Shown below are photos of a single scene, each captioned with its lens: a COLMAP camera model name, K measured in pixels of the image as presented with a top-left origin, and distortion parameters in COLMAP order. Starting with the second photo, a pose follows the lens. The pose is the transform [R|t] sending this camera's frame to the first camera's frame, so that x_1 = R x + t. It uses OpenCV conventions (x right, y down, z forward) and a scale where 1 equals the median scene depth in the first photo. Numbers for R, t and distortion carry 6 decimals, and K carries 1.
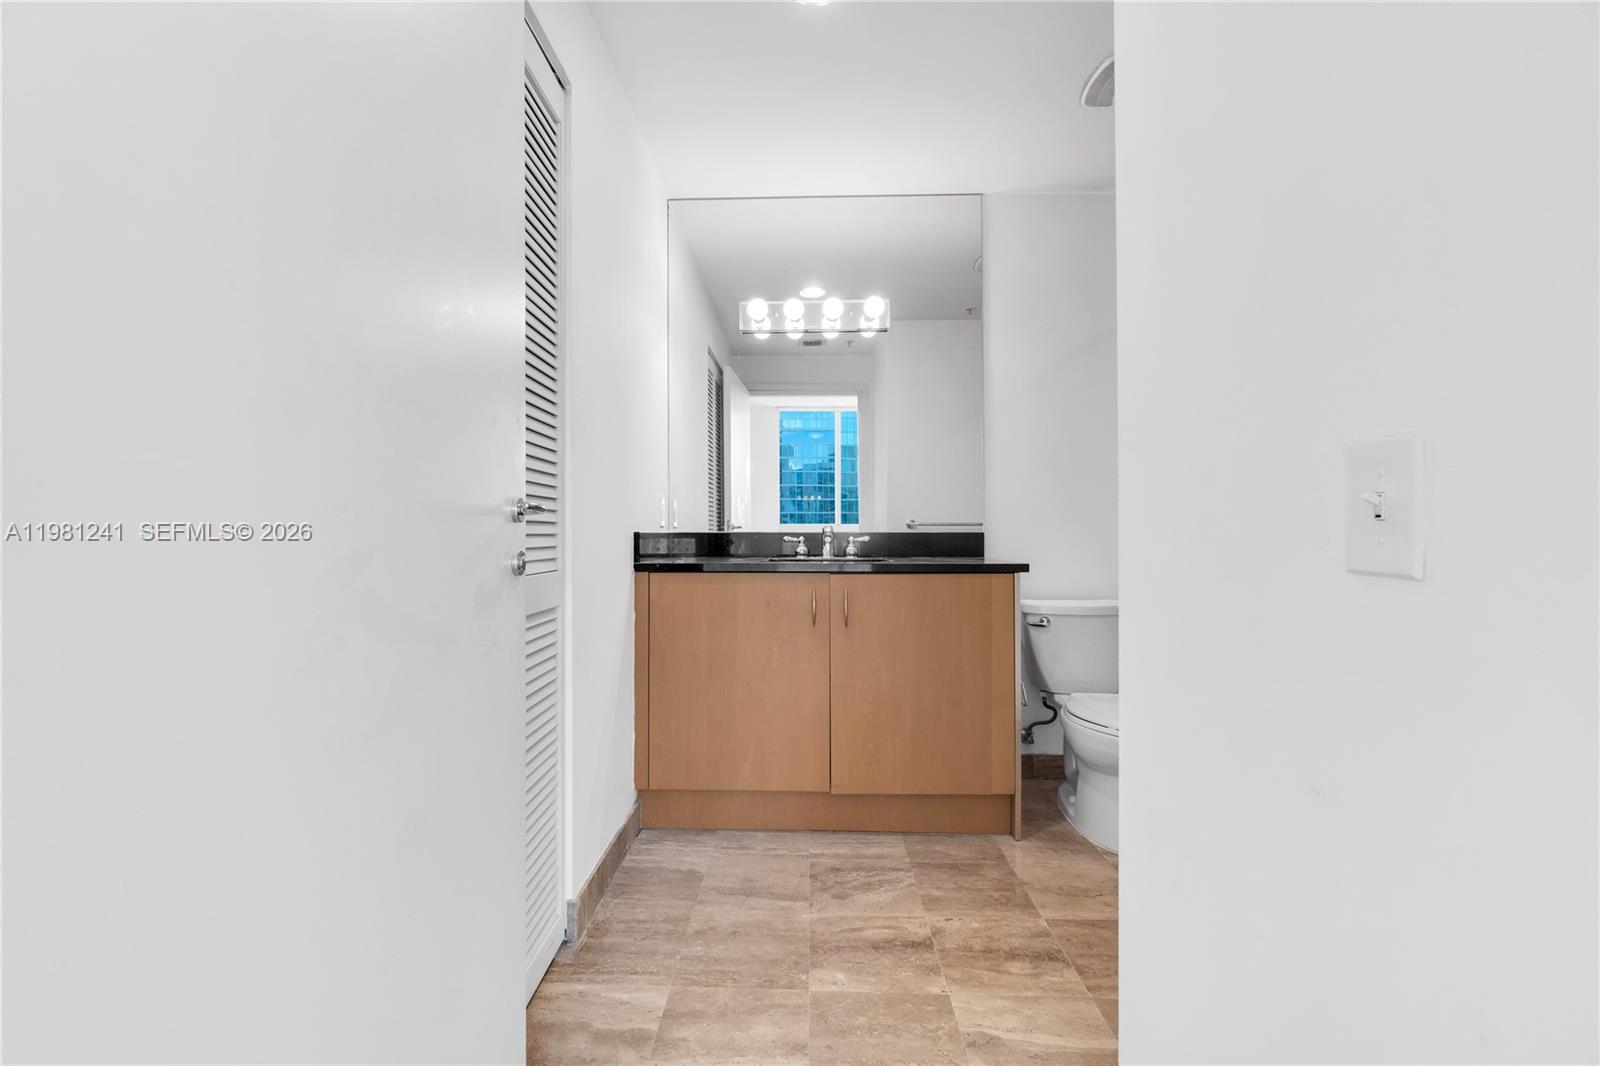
lens RADIAL K [[704.6, 0, 798.5], [0, 704.6, 531.7], [0, 0, 1]] dist [-0.006073, 0.004281]
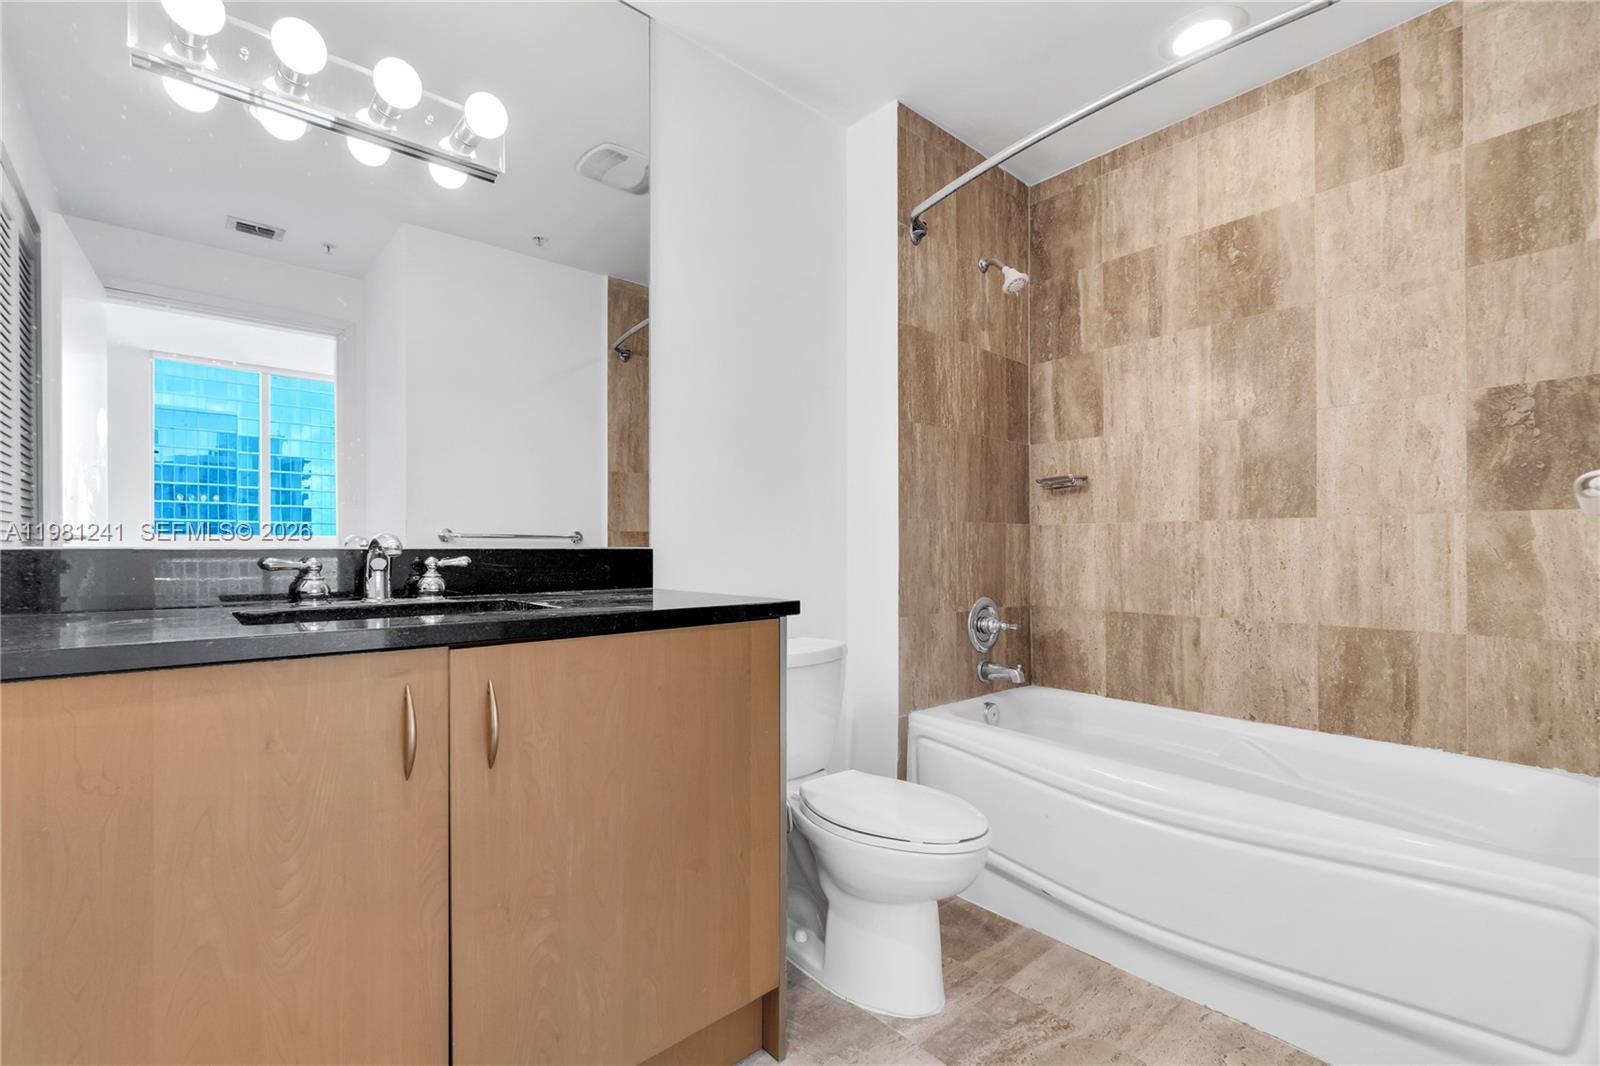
lens RADIAL K [[704.6, 0, 797.7], [0, 704.6, 543.1], [0, 0, 1]] dist [-0.006073, 0.004281]
pose [[0.742996, 0.002733, 0.669290, -0.067624], [-0.000608, 0.999994, -0.003408, -0.001707], [-0.669295, 0.002125, 0.742993, 0.442586]]
